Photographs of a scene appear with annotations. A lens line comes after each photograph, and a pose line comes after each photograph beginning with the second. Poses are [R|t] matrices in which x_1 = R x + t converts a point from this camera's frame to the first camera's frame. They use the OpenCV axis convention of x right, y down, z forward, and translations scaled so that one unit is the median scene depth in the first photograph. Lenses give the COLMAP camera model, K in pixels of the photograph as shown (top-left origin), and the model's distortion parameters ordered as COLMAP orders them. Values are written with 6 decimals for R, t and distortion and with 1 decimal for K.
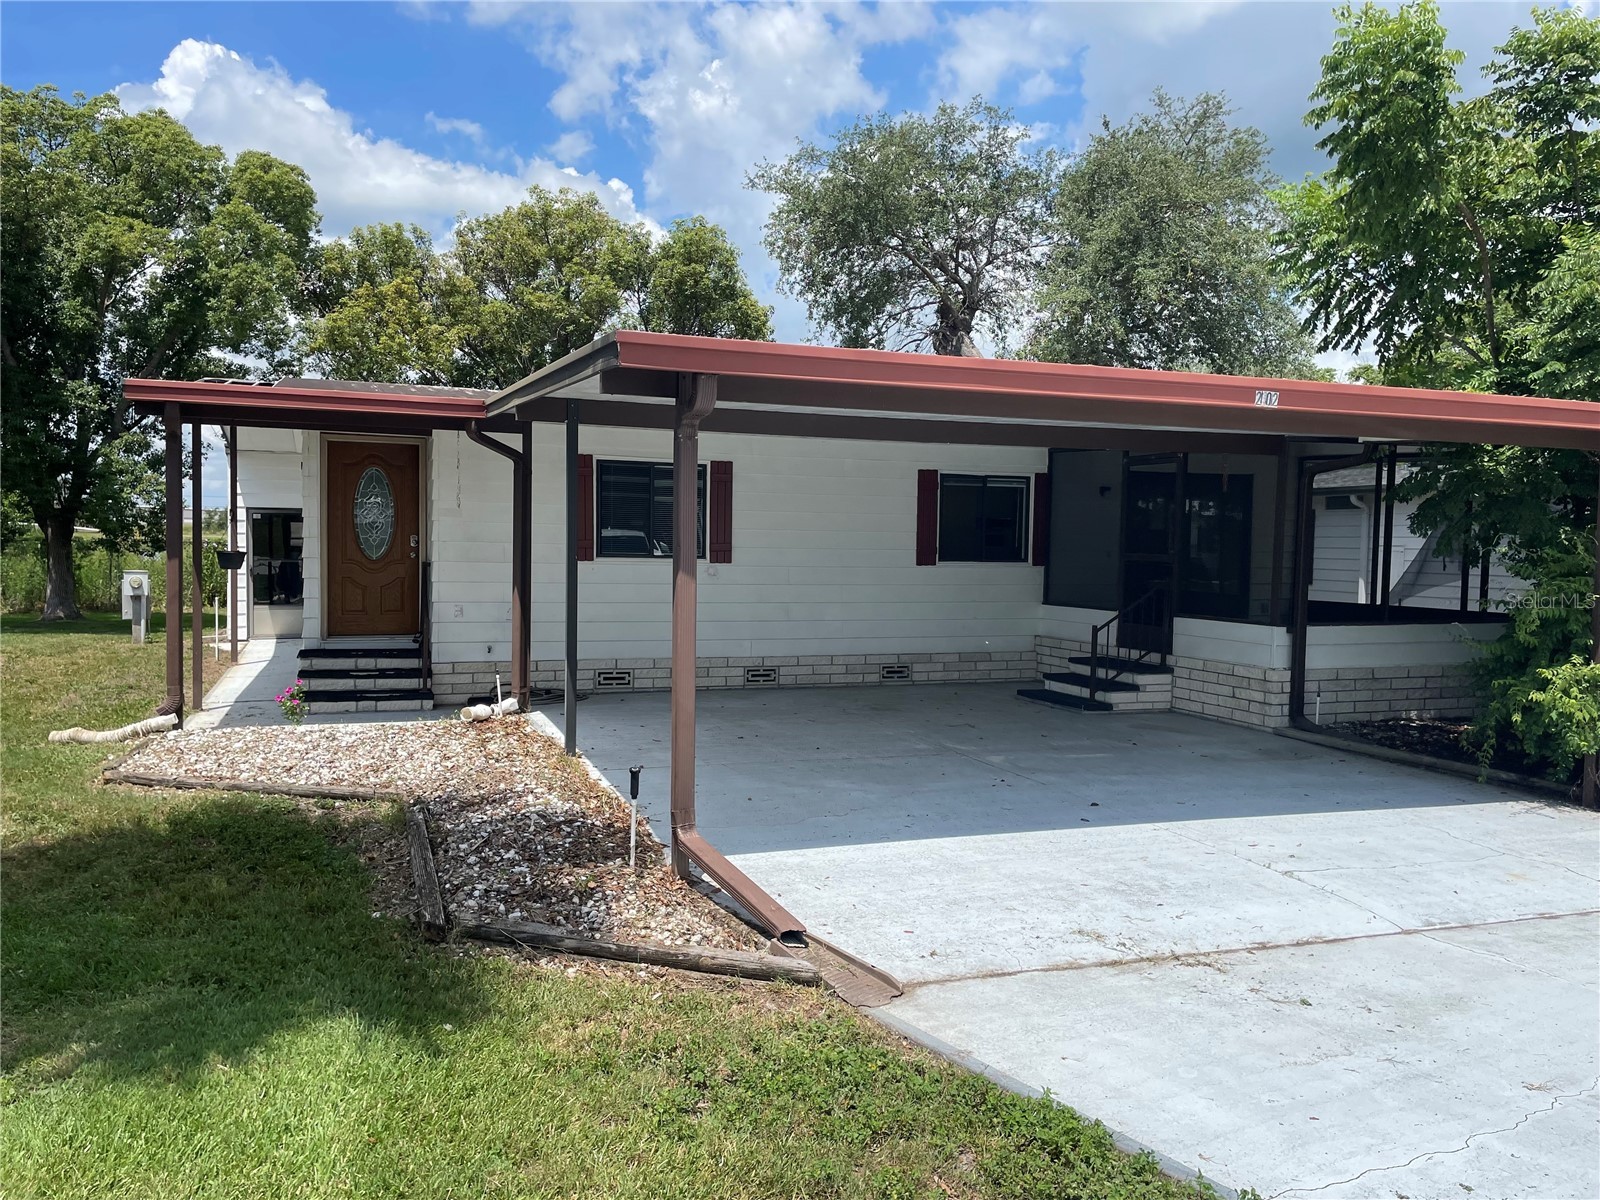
lens RADIAL K [[1208.3, 0, 800.0], [0, 1208.3, 600.0], [0, 0, 1]] dist [-0.009647, -0.003332]
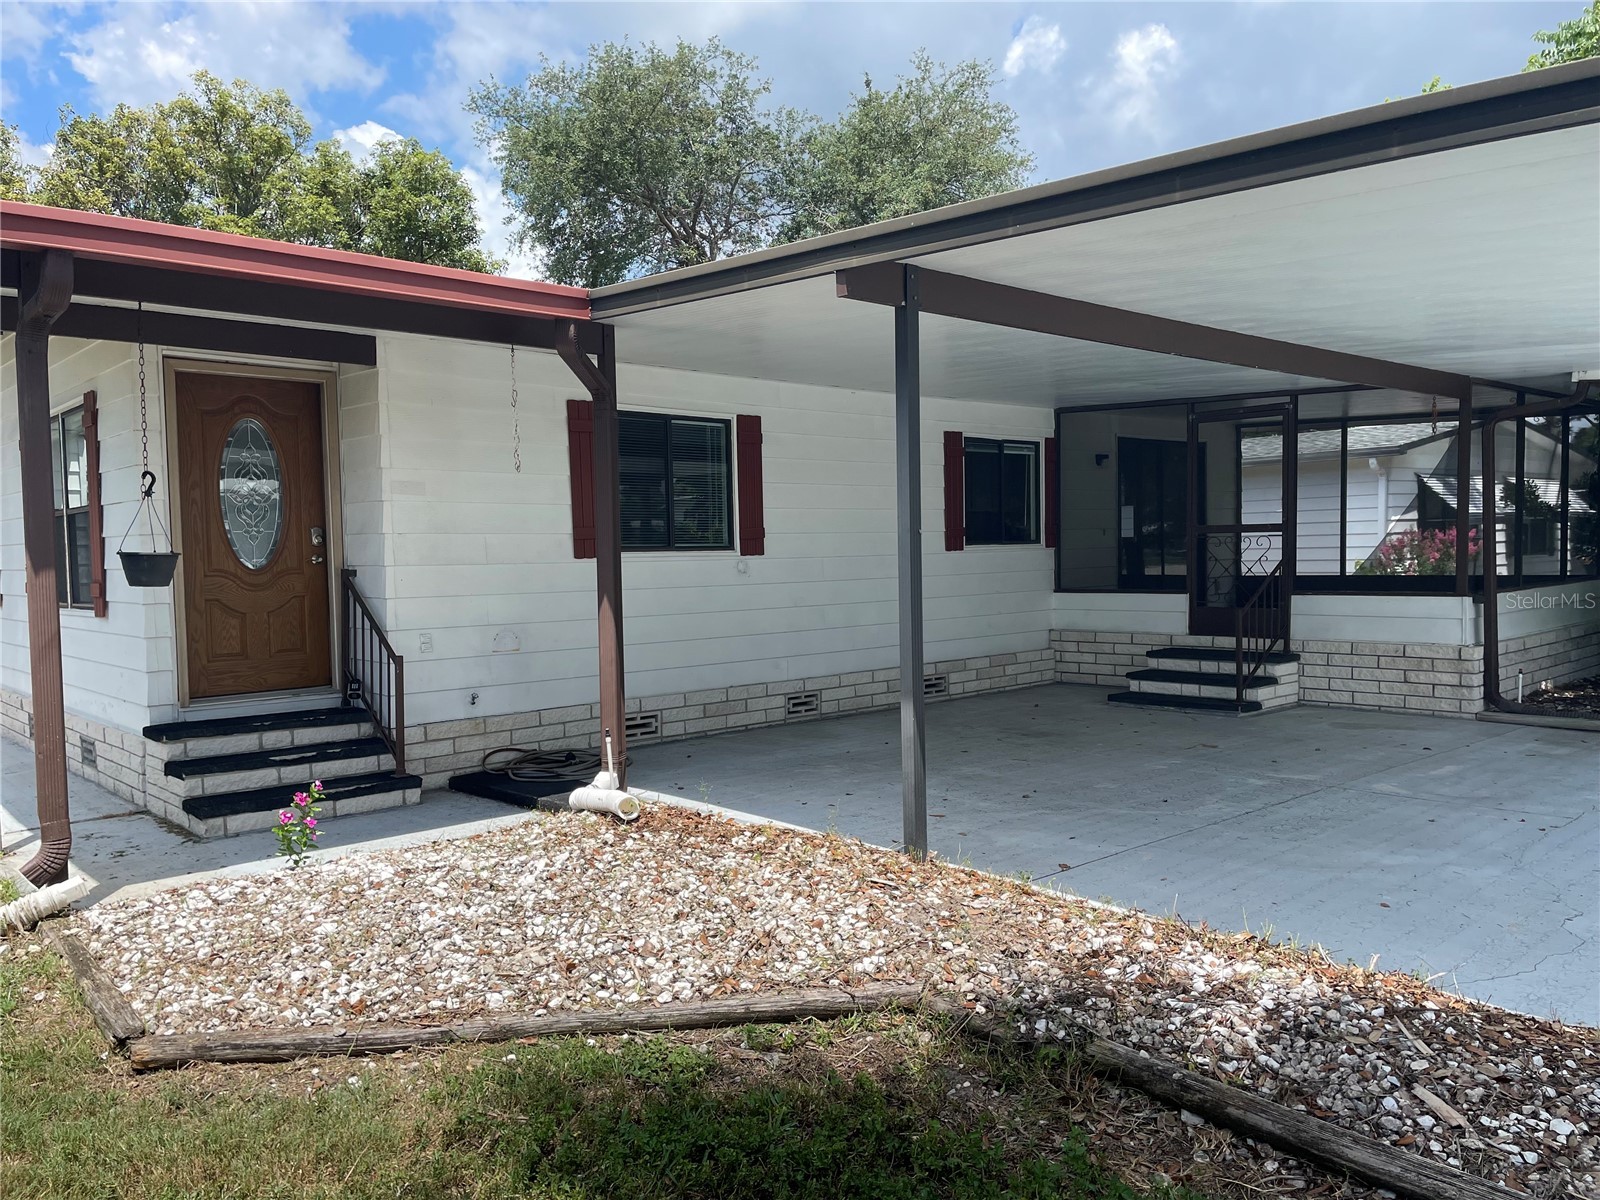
lens RADIAL K [[1220.0, 0, 799.5], [0, 1220.0, 562.1], [0, 0, 1]] dist [-0.005222, -0.000679]
pose [[0.916265, -0.038765, 0.398693, -0.332942], [0.052723, 0.998318, -0.024101, -0.006915], [-0.397088, 0.043104, 0.916768, 0.308516]]
